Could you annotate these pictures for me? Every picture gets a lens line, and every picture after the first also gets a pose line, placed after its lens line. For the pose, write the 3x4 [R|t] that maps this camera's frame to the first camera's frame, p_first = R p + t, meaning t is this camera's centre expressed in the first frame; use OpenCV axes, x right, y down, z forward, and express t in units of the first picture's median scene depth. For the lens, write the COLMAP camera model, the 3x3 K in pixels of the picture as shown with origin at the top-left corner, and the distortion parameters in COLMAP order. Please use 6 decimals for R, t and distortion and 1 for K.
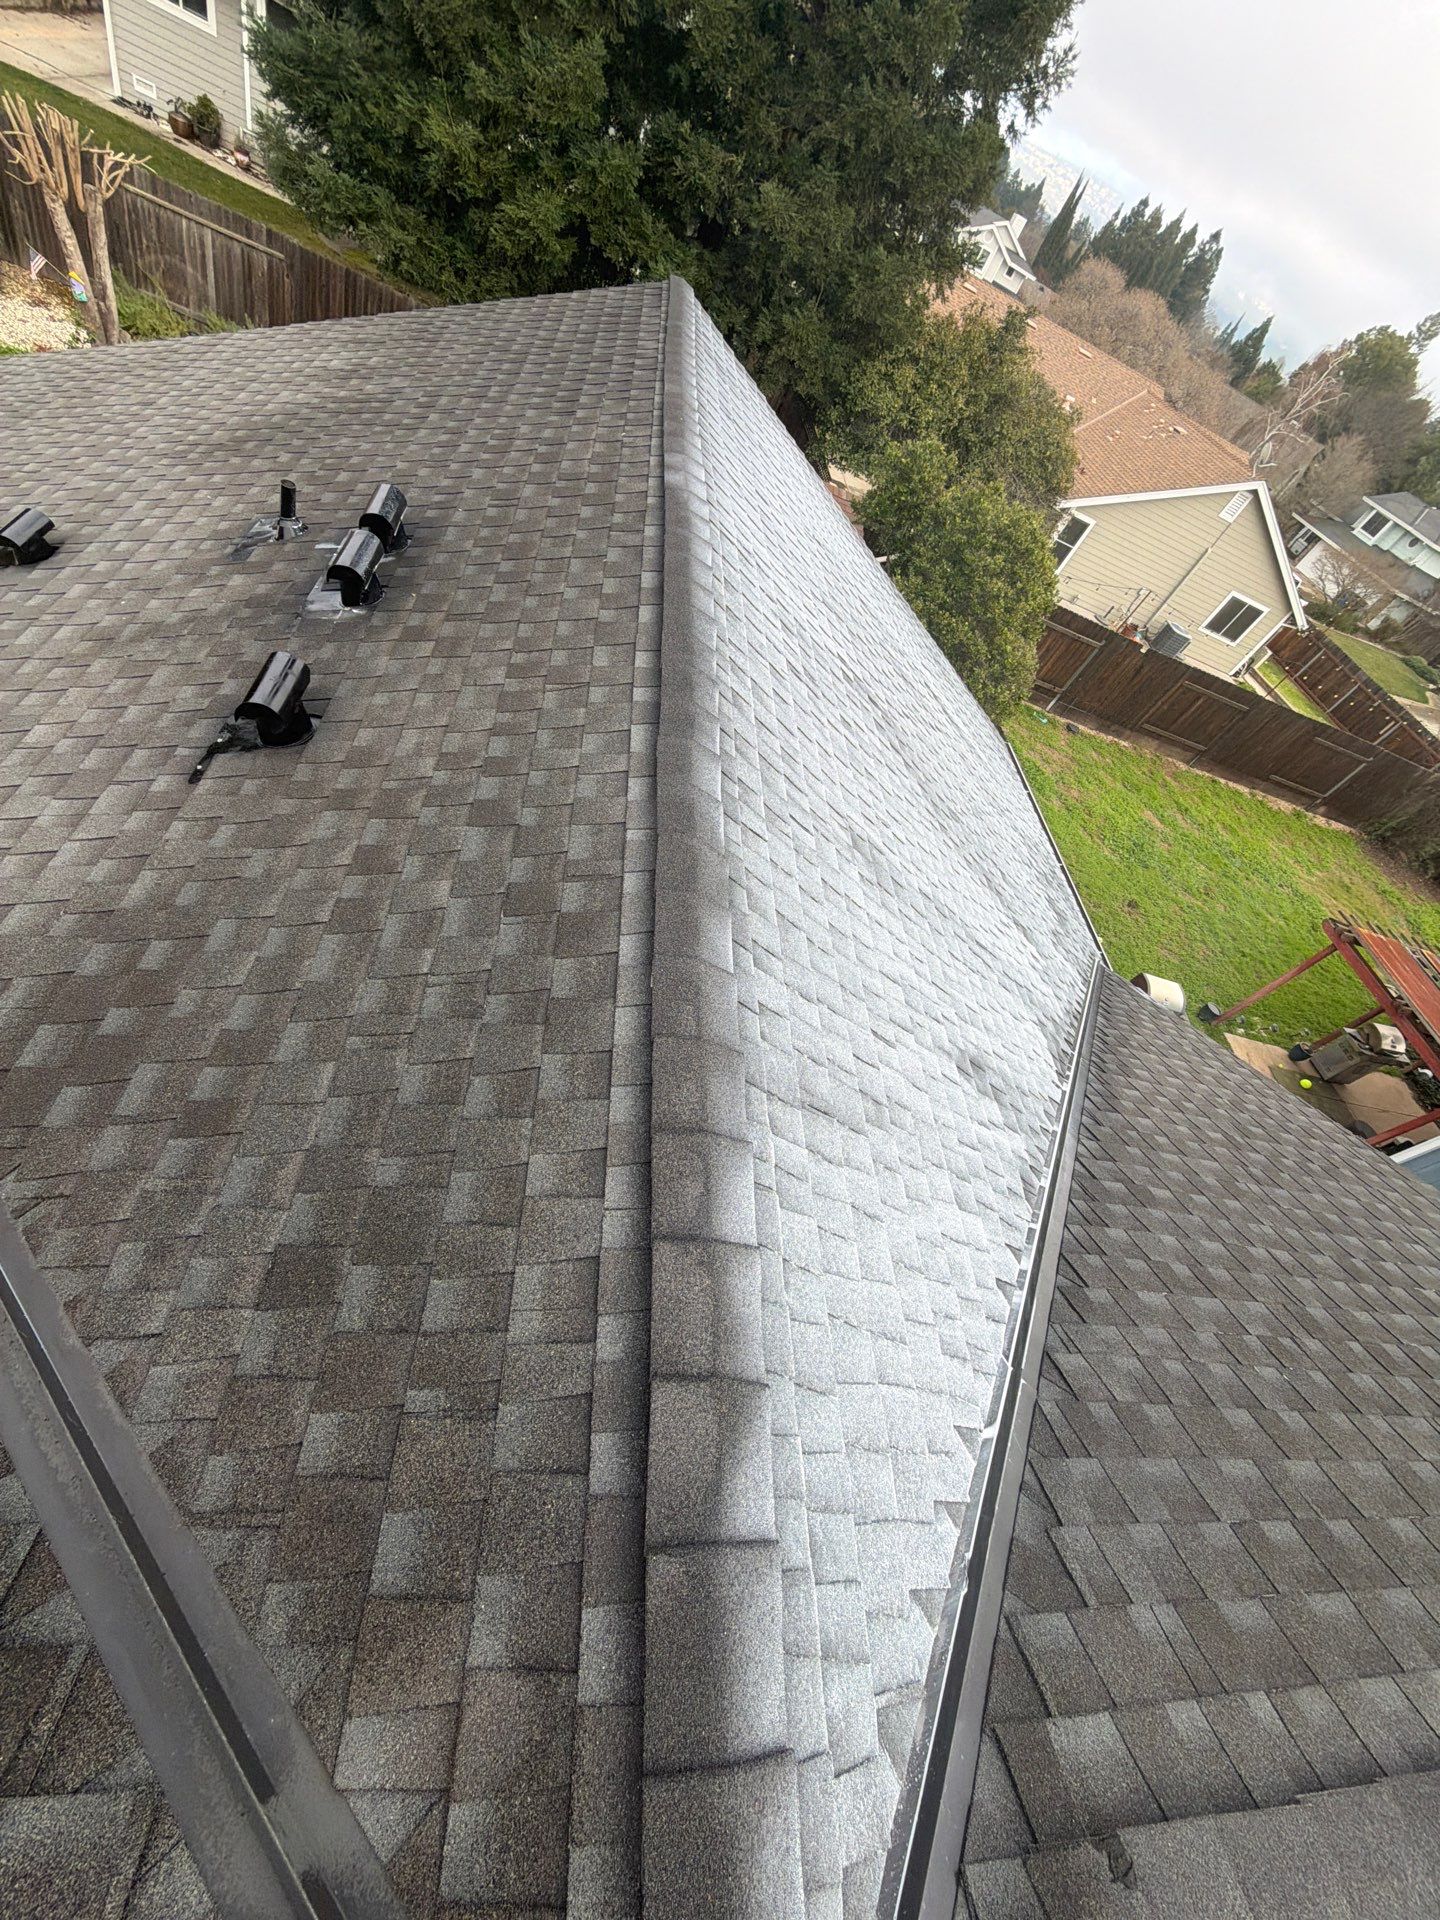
lens RADIAL K [[764.0, 0, 720.0], [0, 764.0, 960.0], [0, 0, 1]] dist [-0.000390, -0.000167]
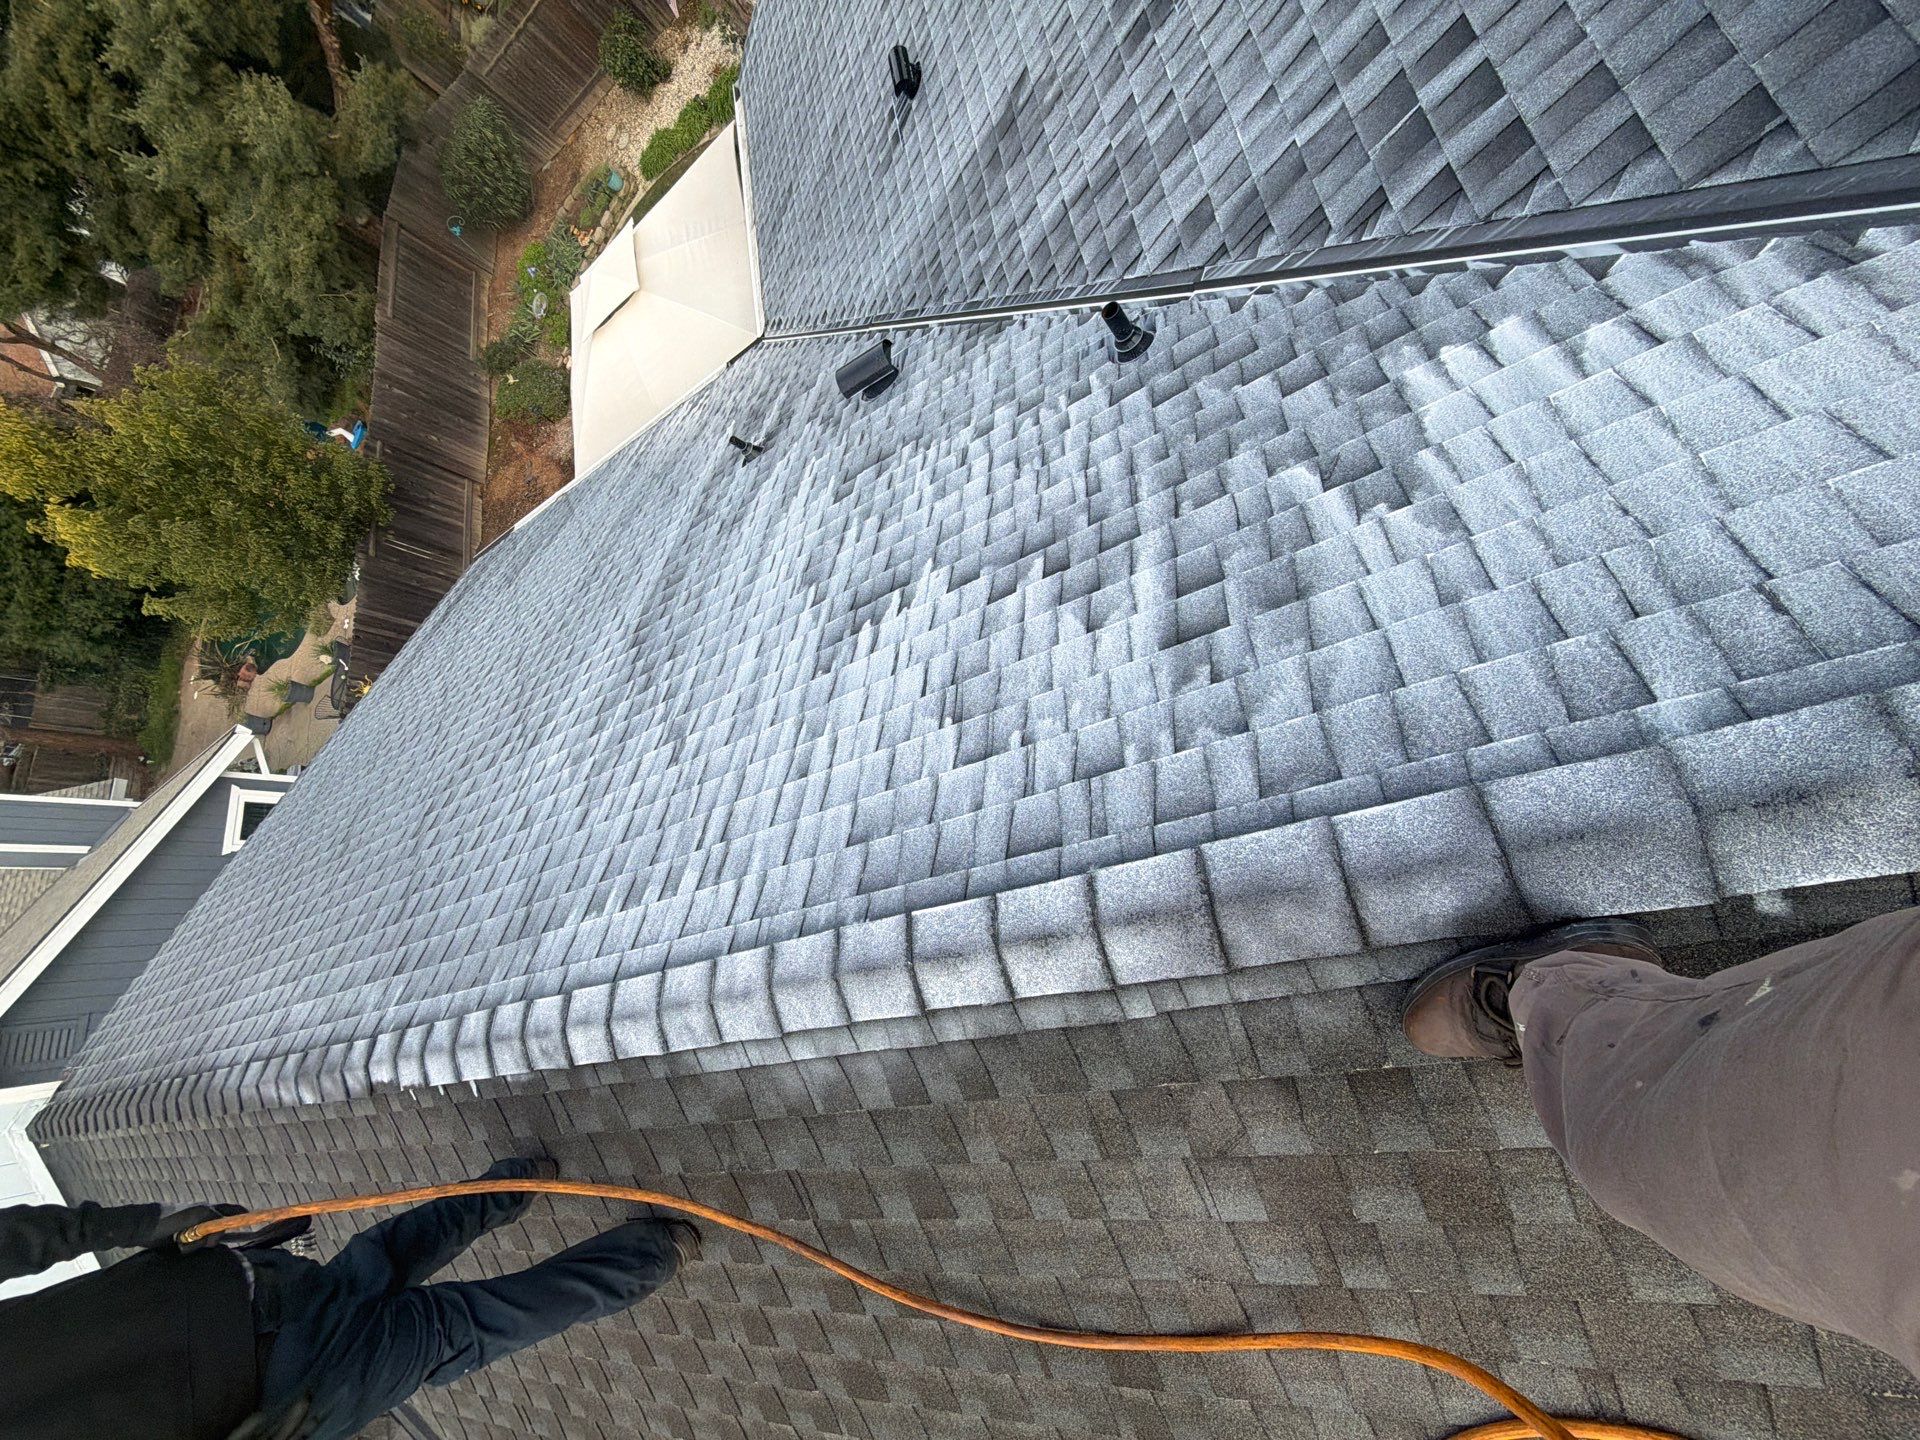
lens RADIAL K [[762.4, 0, 960.0], [0, 762.4, 720.0], [0, 0, 1]] dist [-0.001503, 0.000522]
pose [[0.560688, -0.305911, -0.769446, -0.059706], [0.621961, 0.769037, 0.147468, 0.040909], [0.546621, -0.561248, 0.621455, -0.096245]]
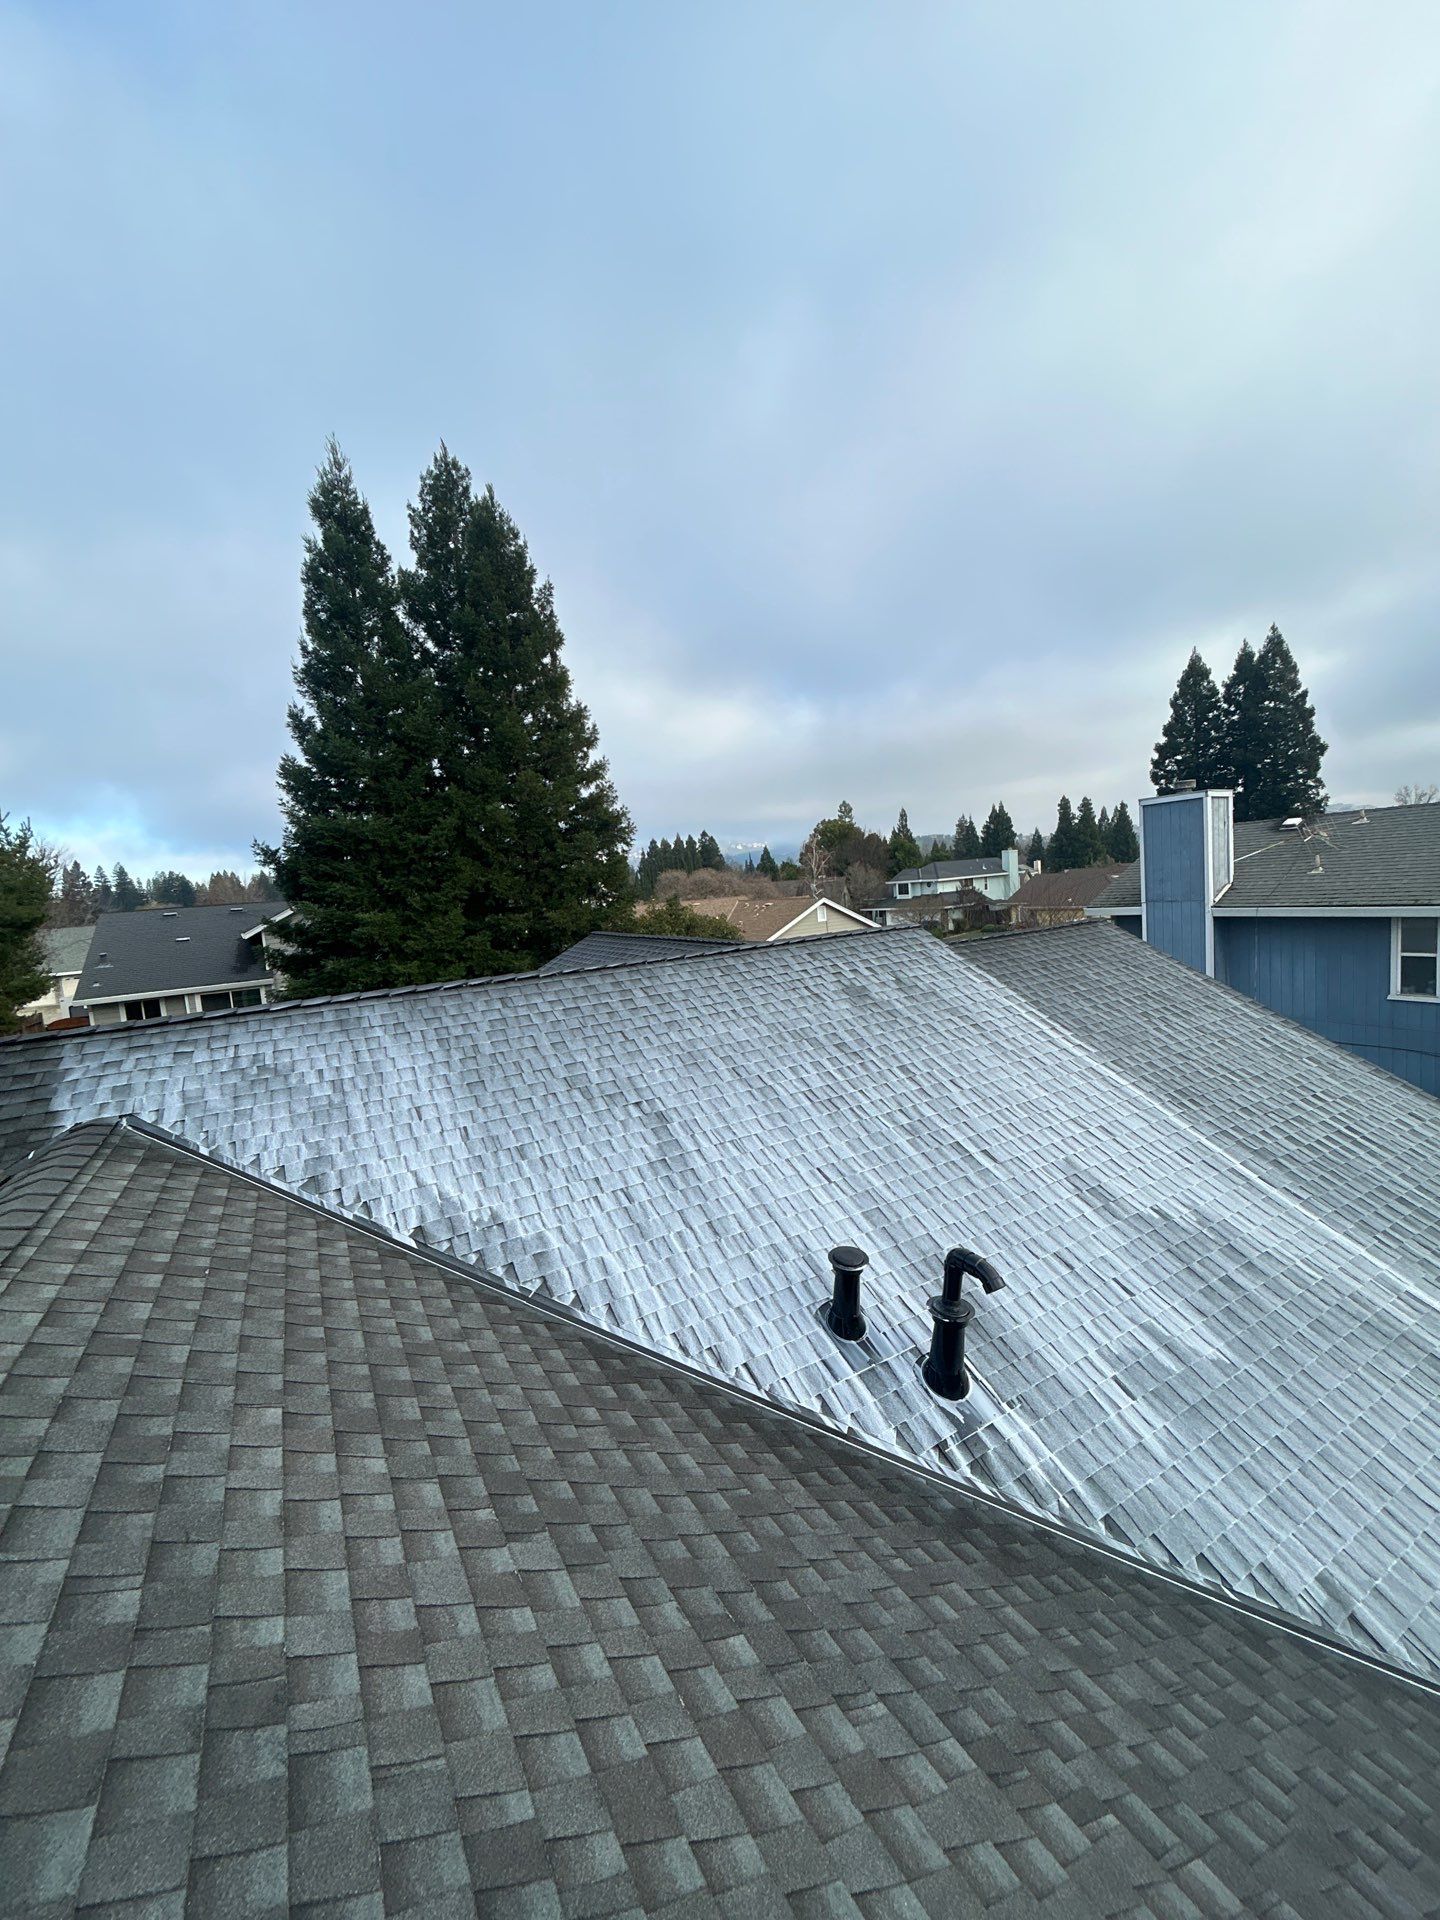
lens RADIAL K [[764.0, 0, 720.0], [0, 764.0, 960.0], [0, 0, 1]] dist [-0.000390, -0.000167]
pose [[0.795530, -0.478308, 0.371959, -0.366368], [0.605516, 0.605327, -0.516652, 0.410728], [0.021961, 0.636239, 0.771179, -0.496613]]
